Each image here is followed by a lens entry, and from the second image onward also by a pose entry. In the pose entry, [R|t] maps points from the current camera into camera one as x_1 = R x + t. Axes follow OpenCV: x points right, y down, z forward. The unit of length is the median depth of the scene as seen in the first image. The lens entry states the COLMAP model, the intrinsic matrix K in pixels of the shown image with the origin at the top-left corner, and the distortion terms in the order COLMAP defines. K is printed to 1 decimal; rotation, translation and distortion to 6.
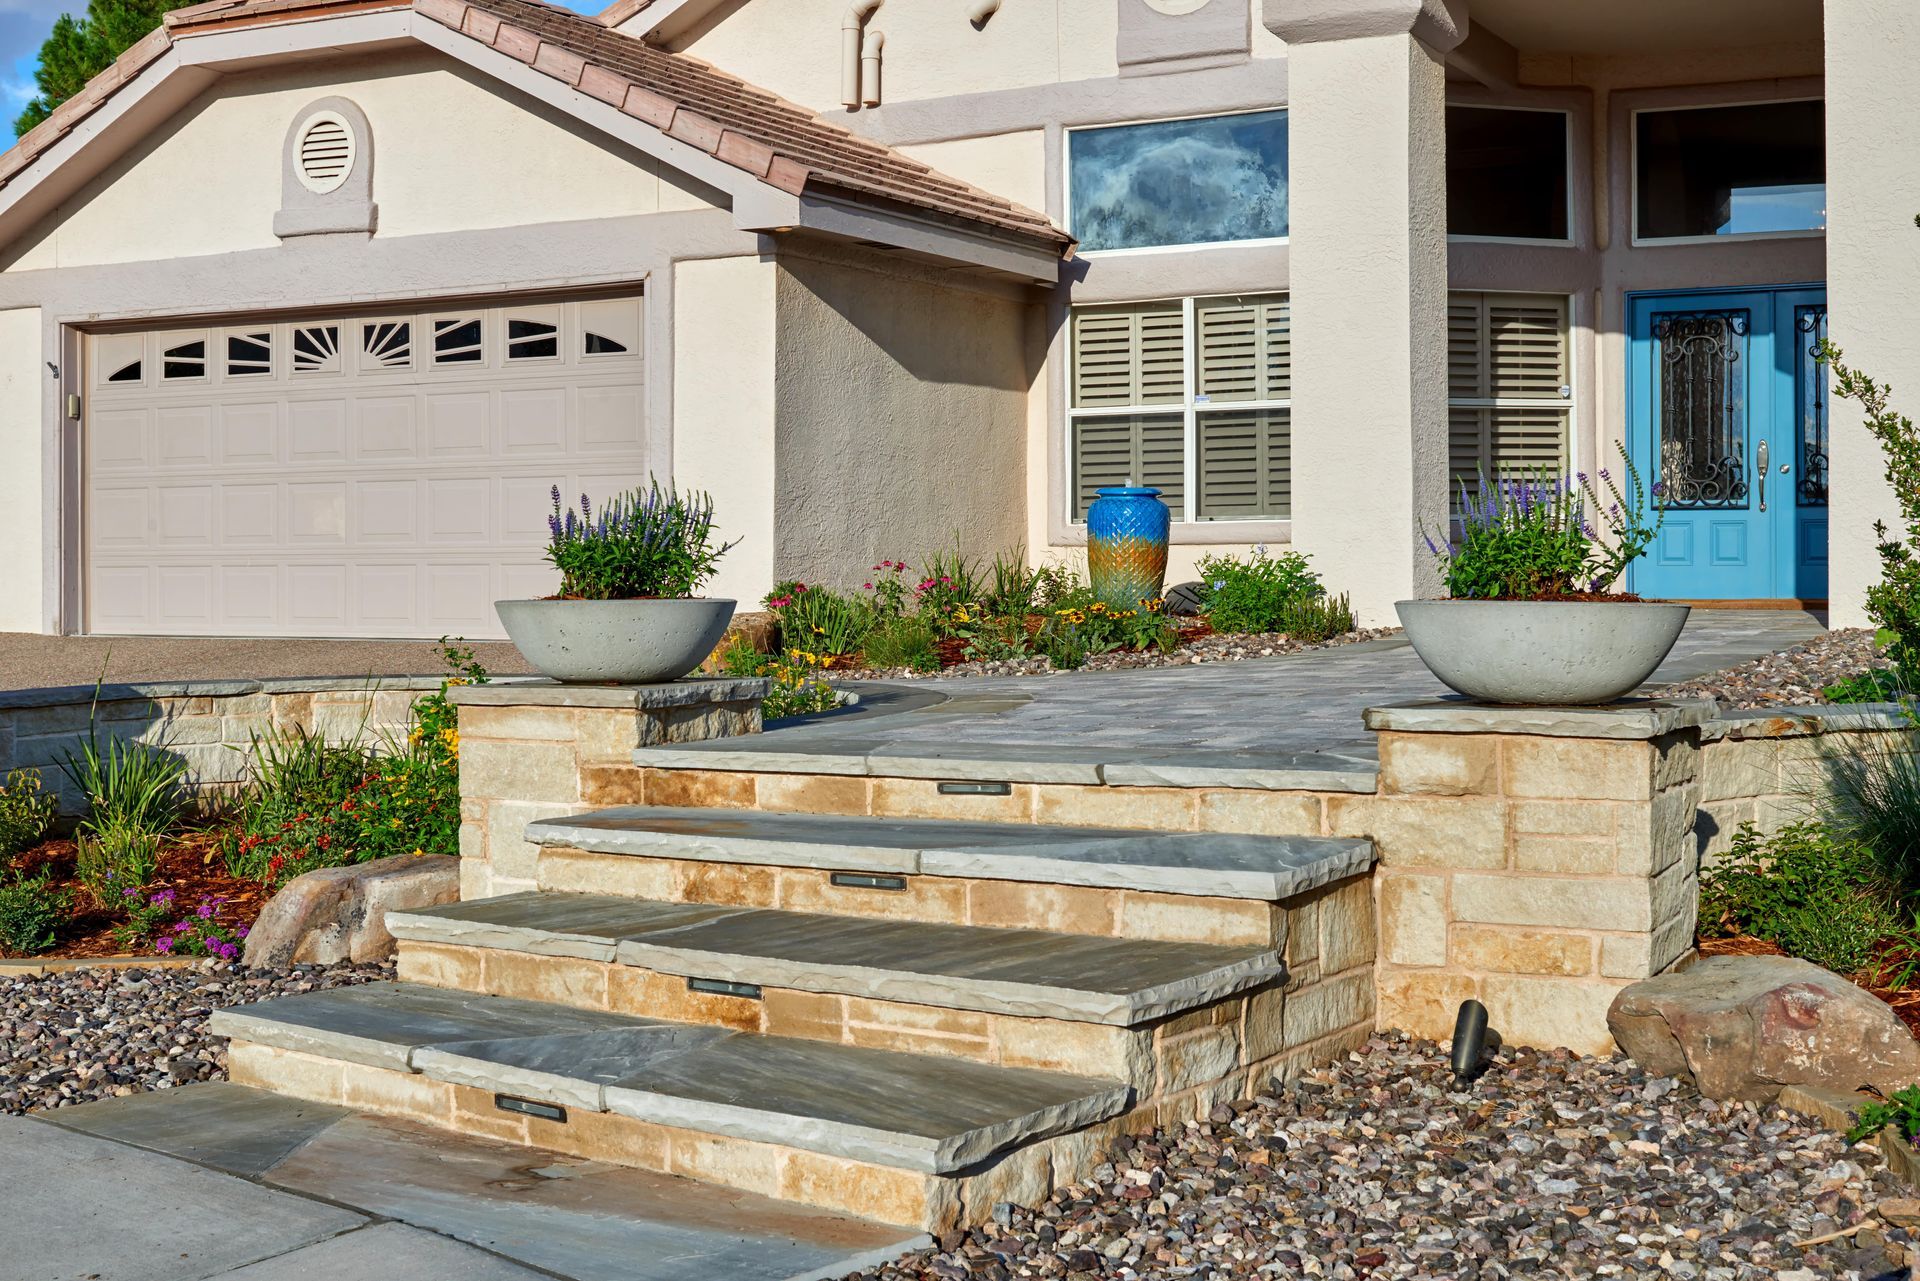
lens RADIAL K [[2485.2, 0, 972.7], [0, 2485.2, 565.6], [0, 0, 1]] dist [-0.061396, 0.000000]
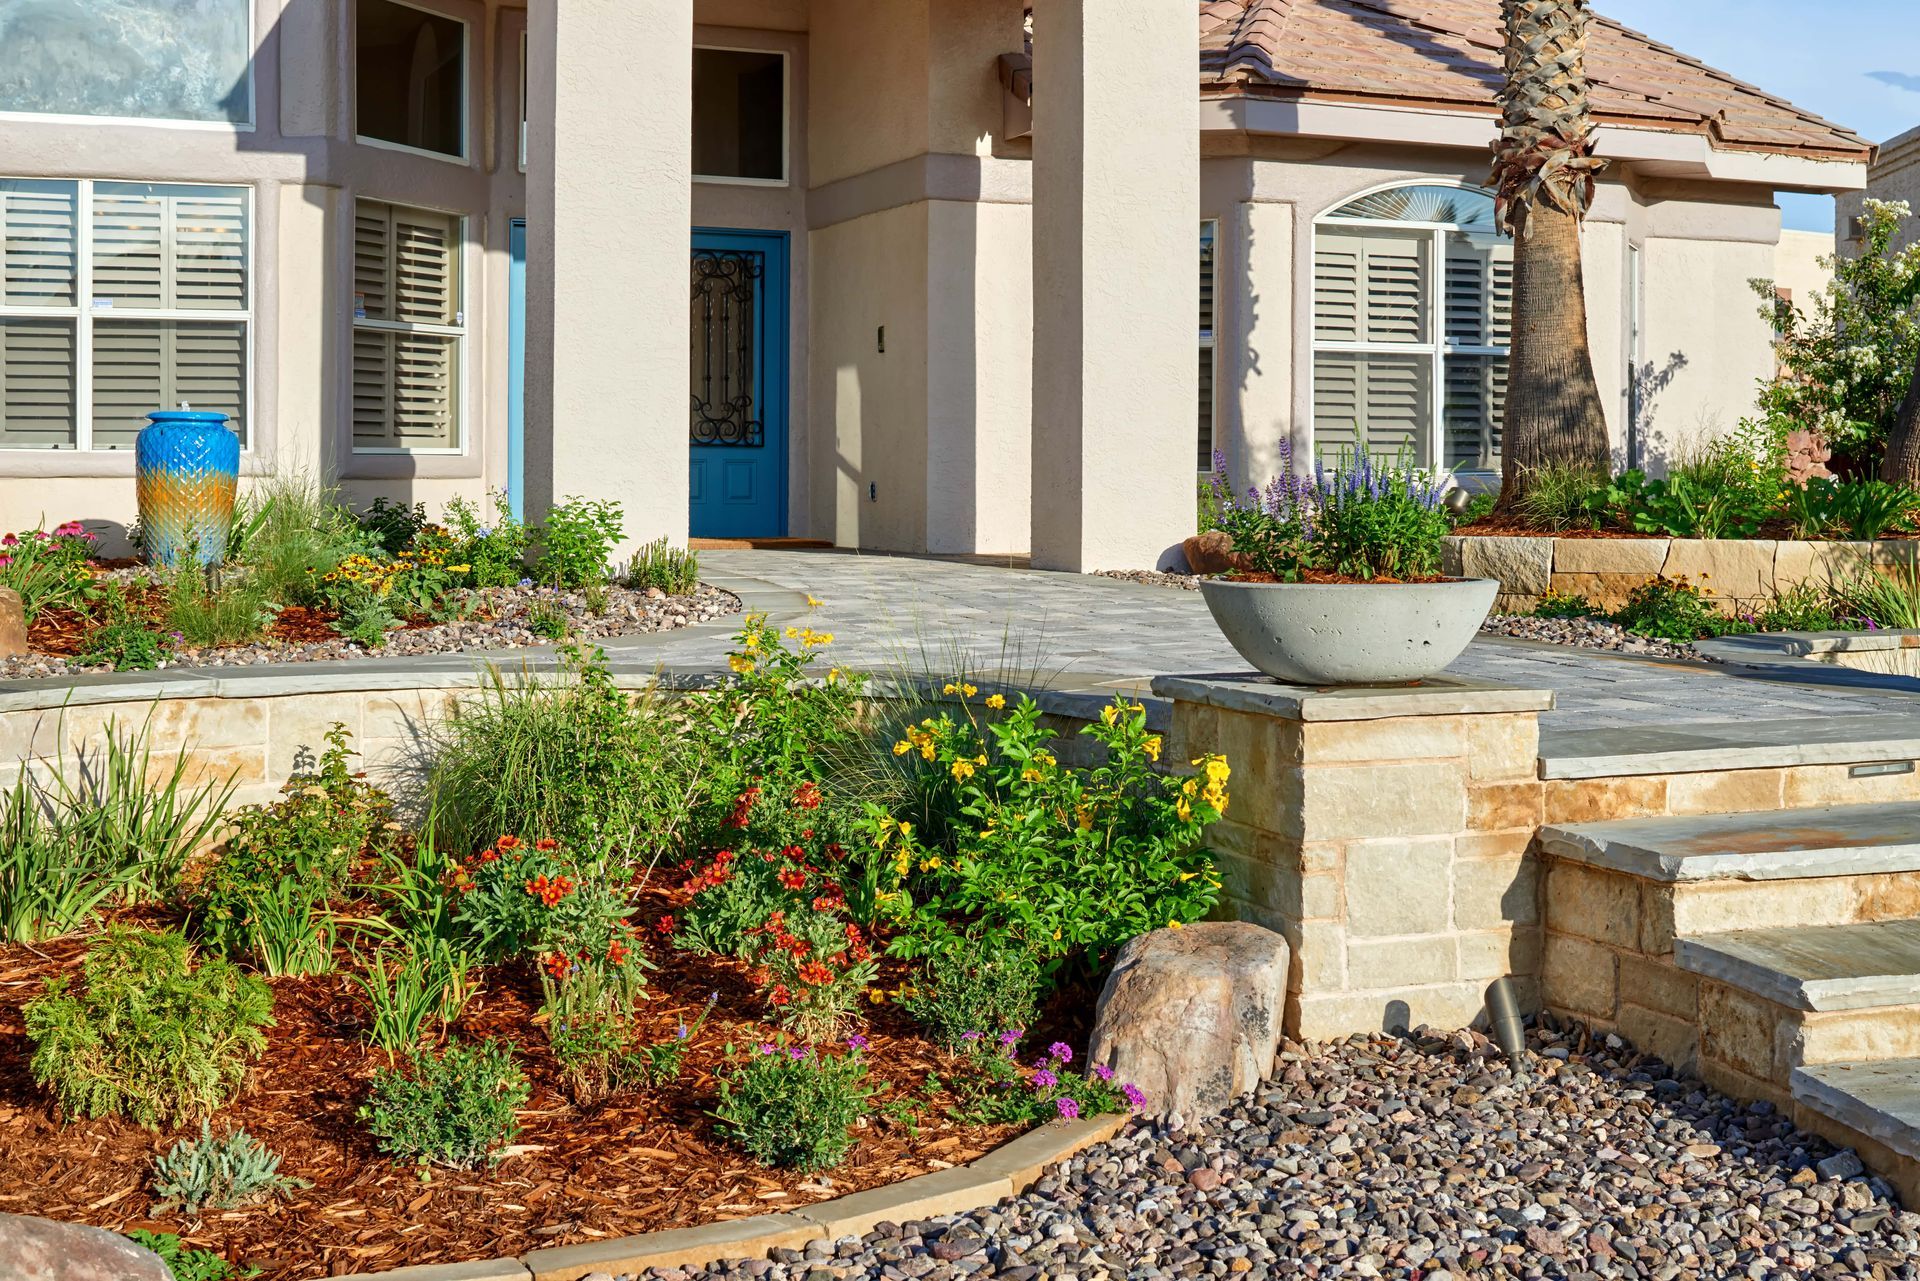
lens RADIAL K [[2485.2, 0, 980.4], [0, 2485.2, 491.7], [0, 0, 1]] dist [-0.061396, 0.000000]
pose [[0.633615, 0.005107, 0.773632, -0.583793], [-0.007975, 0.999968, -0.000069, -0.009702], [-0.773608, -0.006127, 0.633635, 0.398478]]
